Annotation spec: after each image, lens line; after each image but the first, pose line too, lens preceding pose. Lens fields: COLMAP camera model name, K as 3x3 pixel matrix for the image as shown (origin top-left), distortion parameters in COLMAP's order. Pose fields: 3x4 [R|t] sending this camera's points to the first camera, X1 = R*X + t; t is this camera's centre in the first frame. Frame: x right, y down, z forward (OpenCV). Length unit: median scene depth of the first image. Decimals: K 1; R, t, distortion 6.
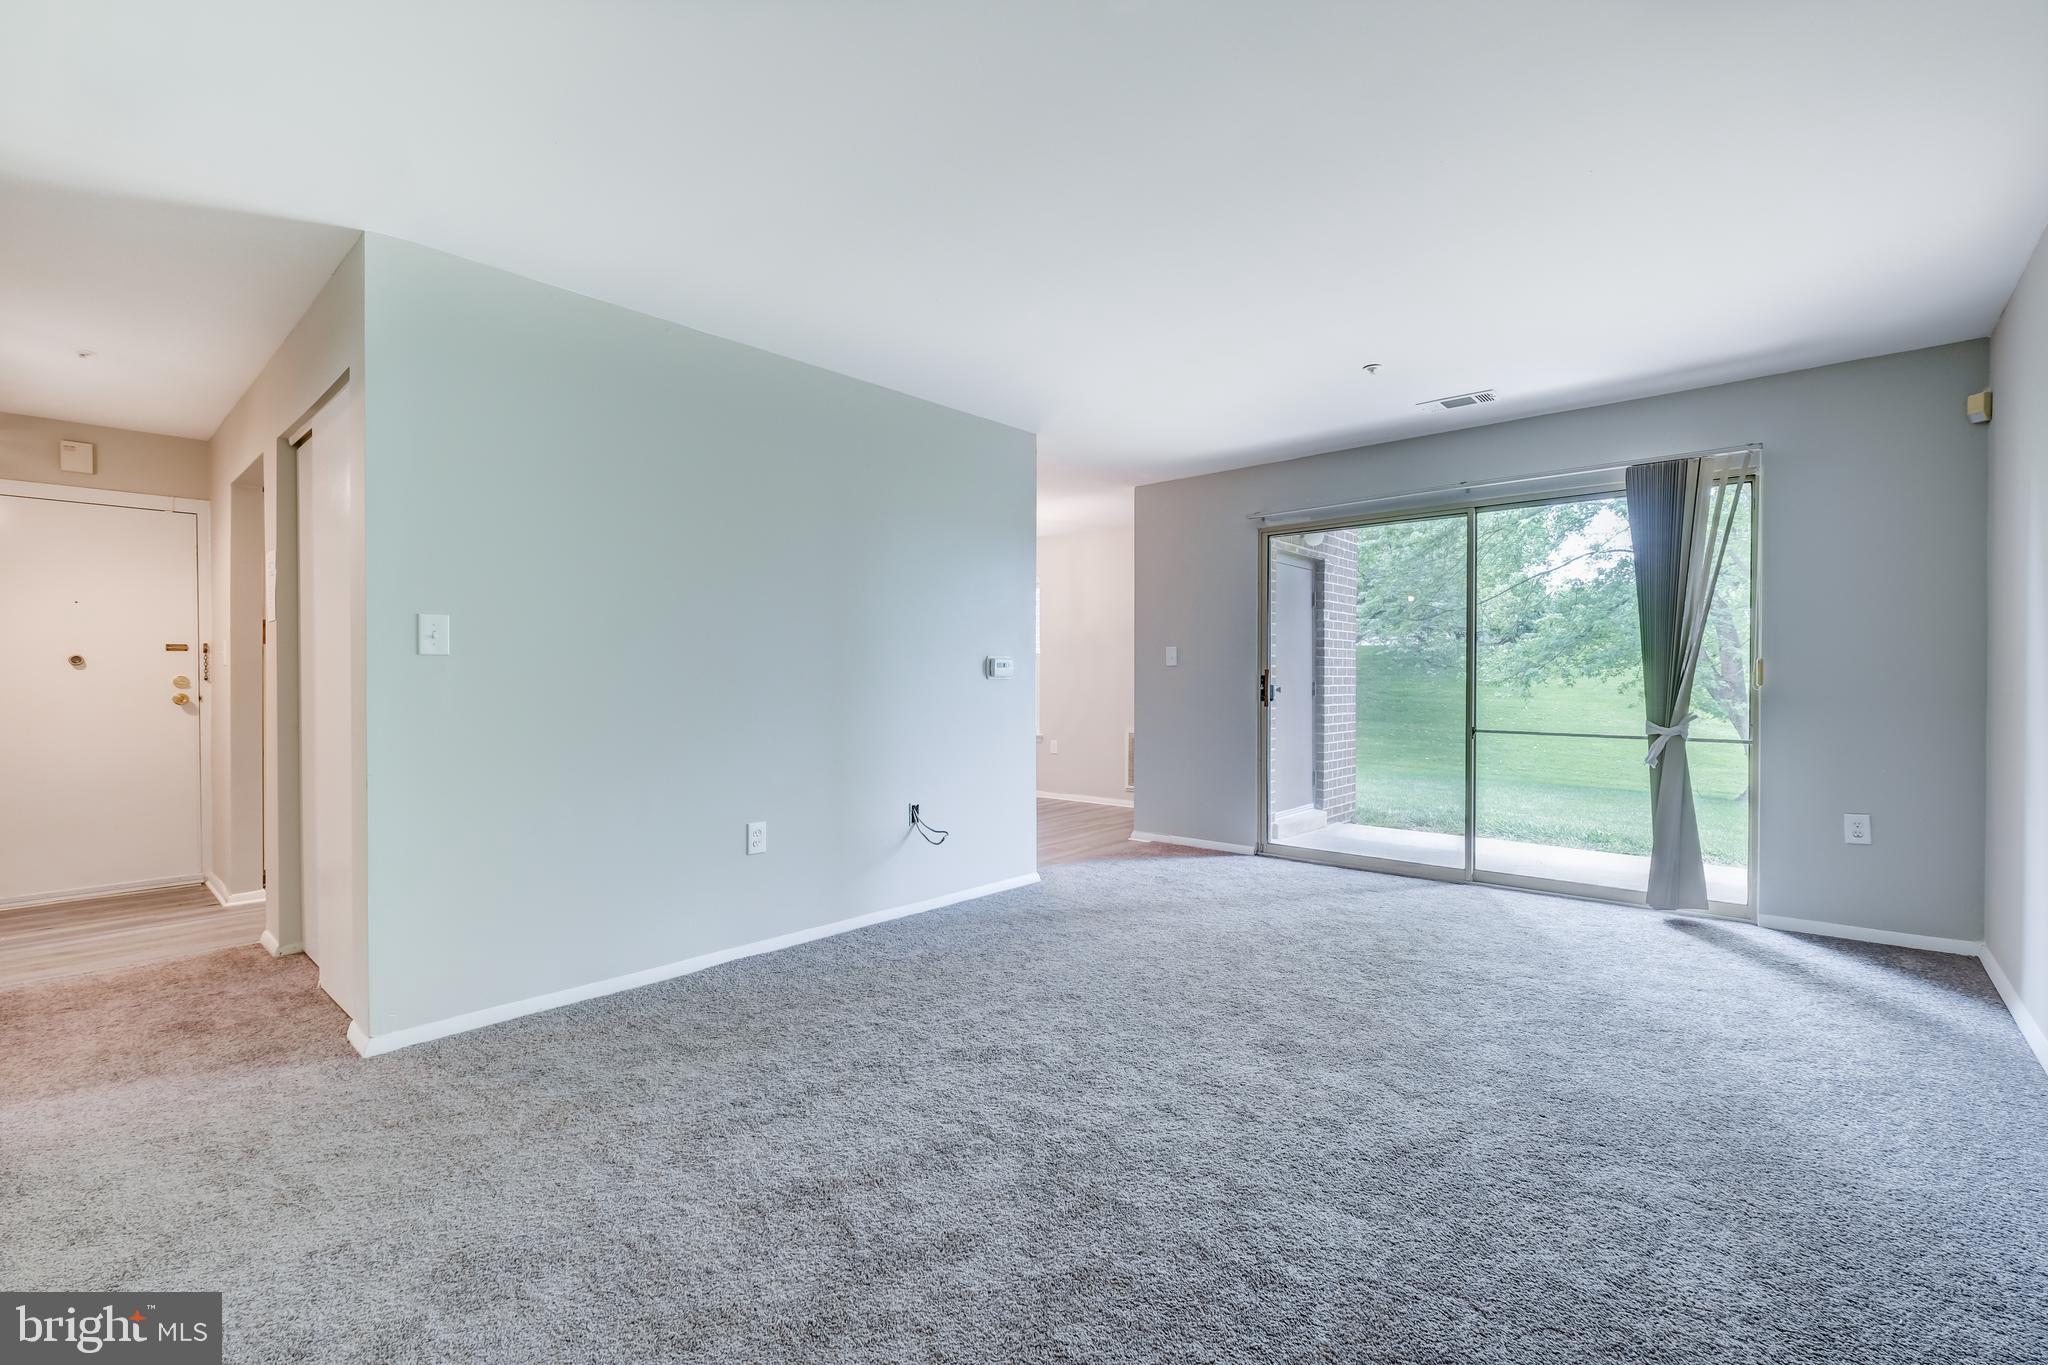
lens RADIAL K [[885.5, 0, 1028.6], [0, 885.5, 686.4], [0, 0, 1]] dist [-0.001262, -0.000288]
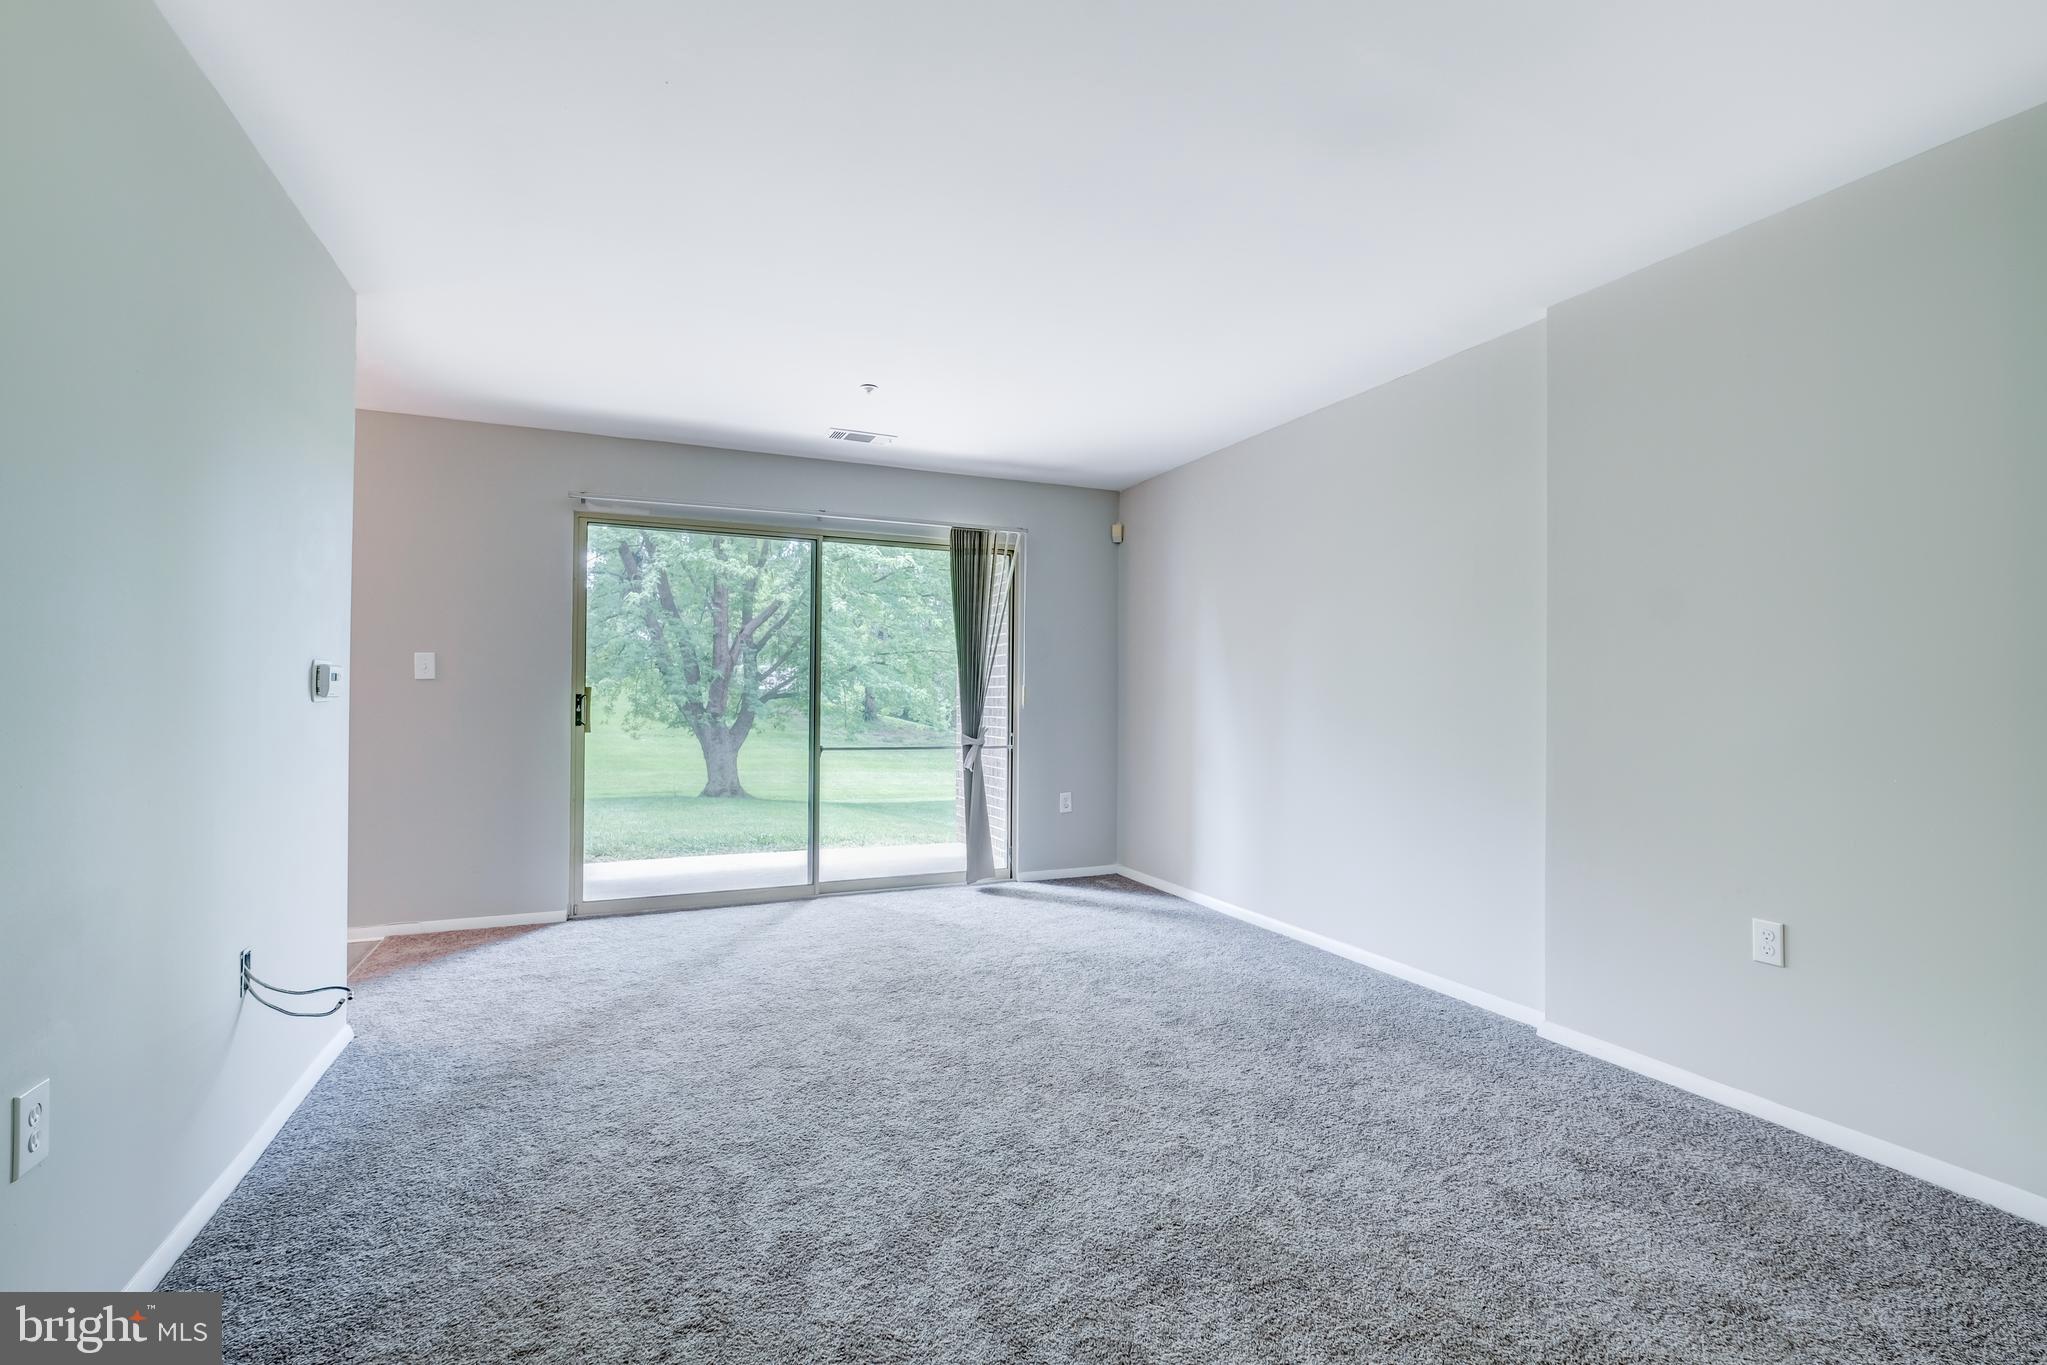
lens RADIAL K [[901.1, 0, 1023.5], [0, 901.1, 682.5], [0, 0, 1]] dist [0.001418, 0.000191]
pose [[0.421903, 0.015479, 0.906509, -0.408517], [0.000917, 0.999846, -0.017500, -0.010570], [-0.906641, 0.008215, 0.421824, 0.380019]]
